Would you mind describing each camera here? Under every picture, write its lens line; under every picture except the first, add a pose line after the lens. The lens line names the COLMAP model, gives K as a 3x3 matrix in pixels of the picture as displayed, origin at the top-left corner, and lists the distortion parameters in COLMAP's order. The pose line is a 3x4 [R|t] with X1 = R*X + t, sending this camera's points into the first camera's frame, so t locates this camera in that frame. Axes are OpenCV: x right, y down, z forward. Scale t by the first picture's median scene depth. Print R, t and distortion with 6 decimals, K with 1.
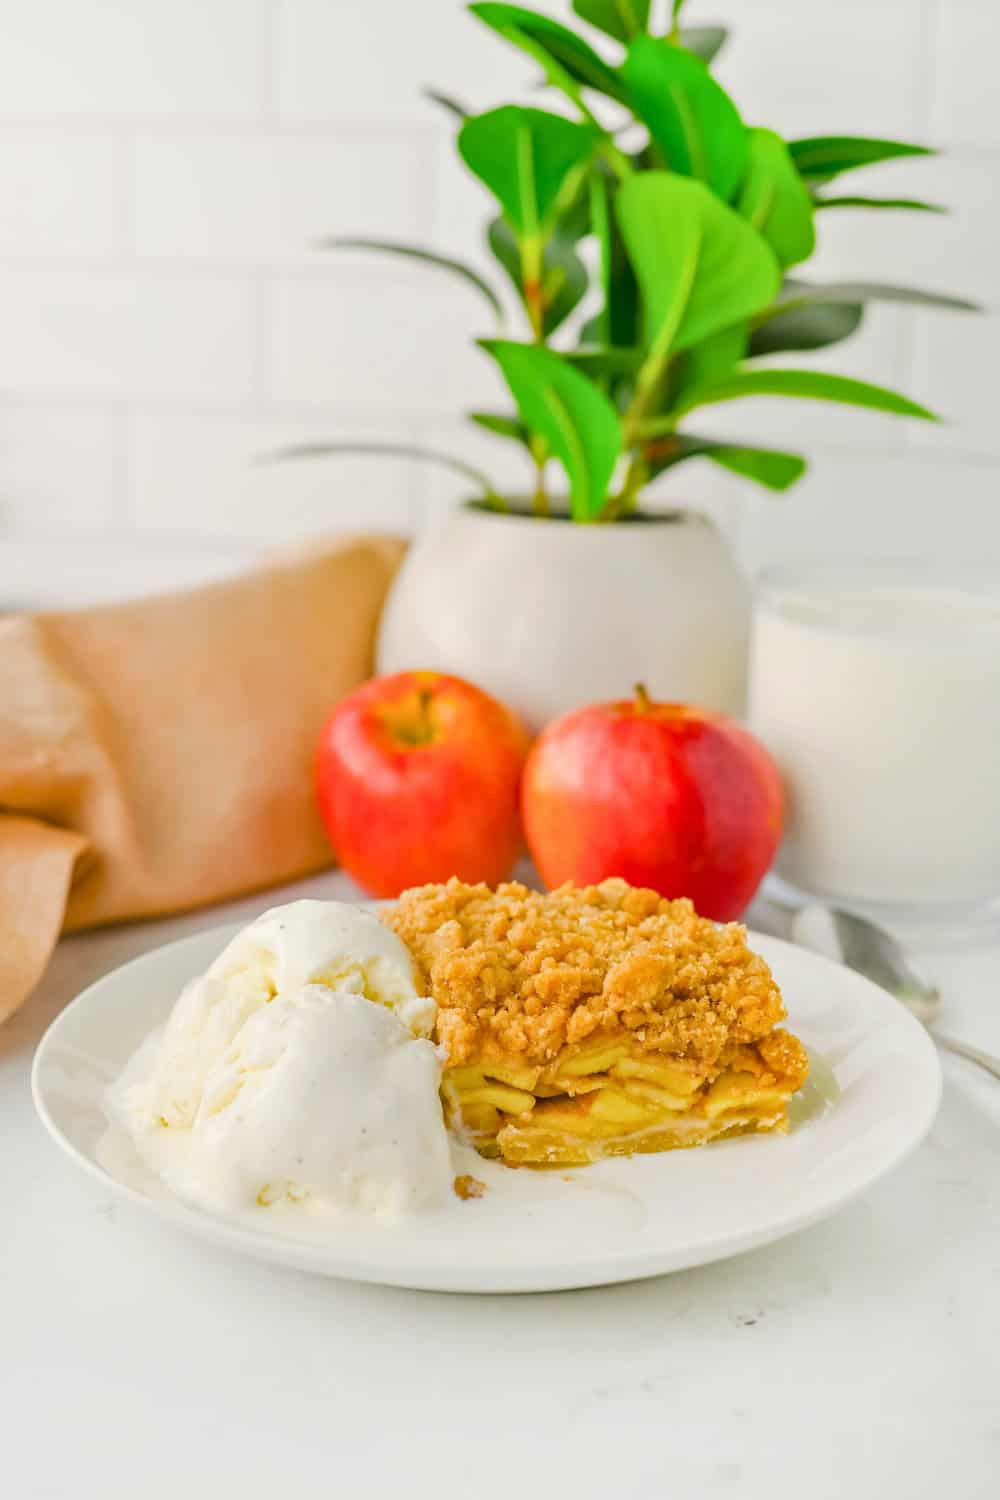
lens RADIAL K [[2317.0, 0, 508.0], [0, 2317.0, 747.3], [0, 0, 1]] dist [-0.110426, 0.000000]
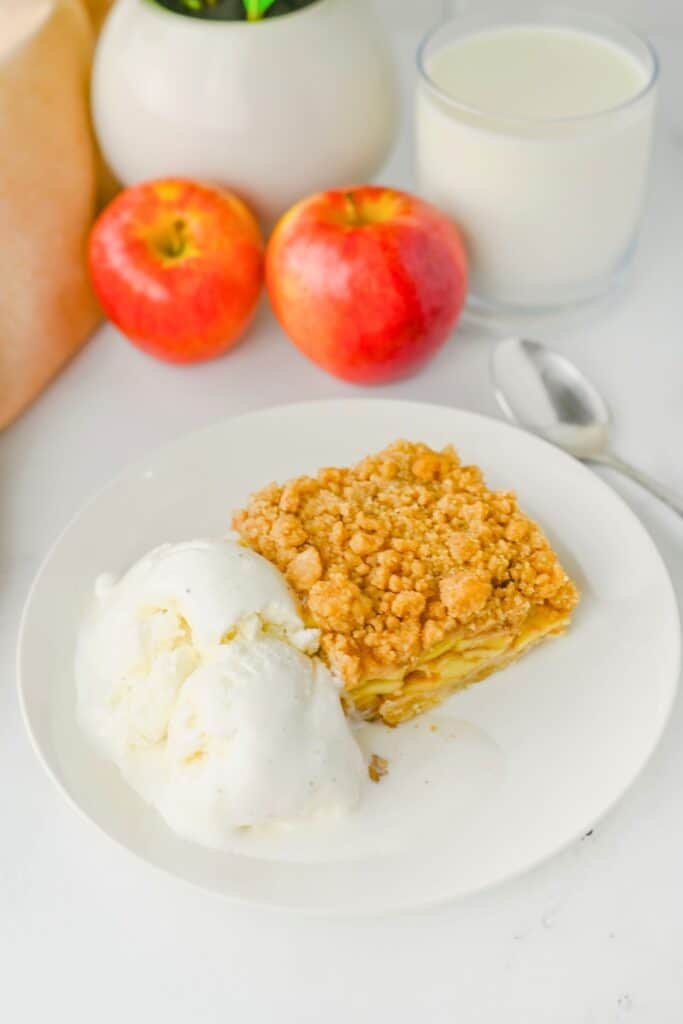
lens RADIAL K [[1581.7, 0, 332.0], [0, 1581.7, 503.5], [0, 0, 1]] dist [-0.110426, 0.000000]
pose [[0.969987, -0.210252, 0.122147, -0.120884], [0.122388, 0.856218, 0.501908, -0.412739], [-0.210111, -0.471895, 0.856252, 0.248480]]
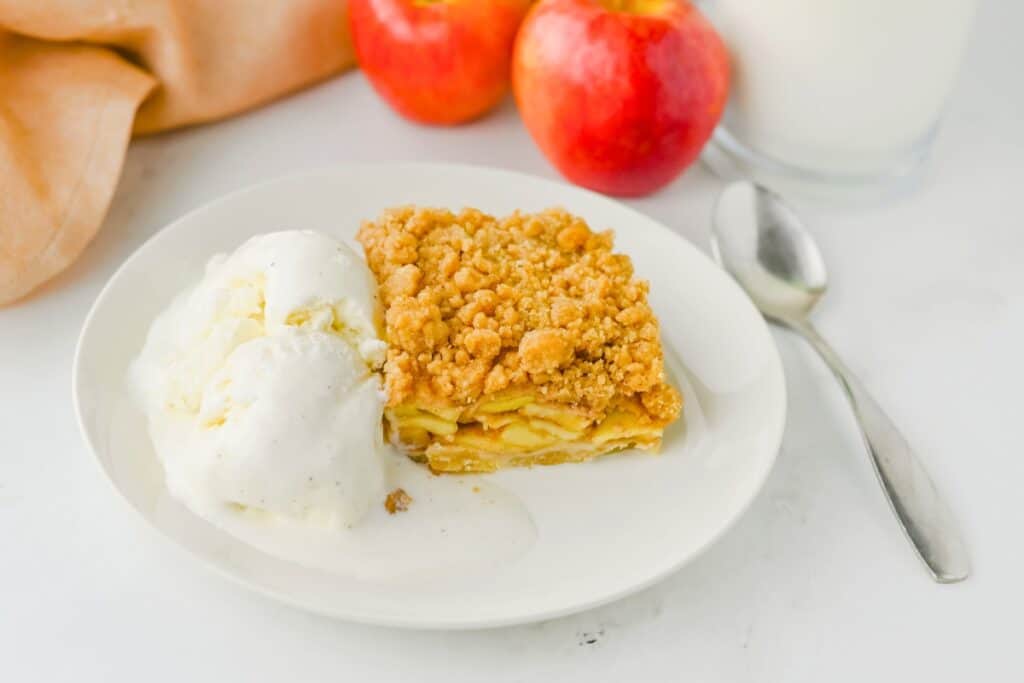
lens RADIAL K [[1894.2, 0, 511.5], [0, 1894.2, 347.7], [0, 0, 1]] dist [-0.164825, 0.000000]
pose [[0.994189, 0.102013, -0.034385, 0.072176], [-0.080322, 0.915593, 0.394001, -0.299914], [0.071676, -0.388950, 0.918467, 0.055517]]
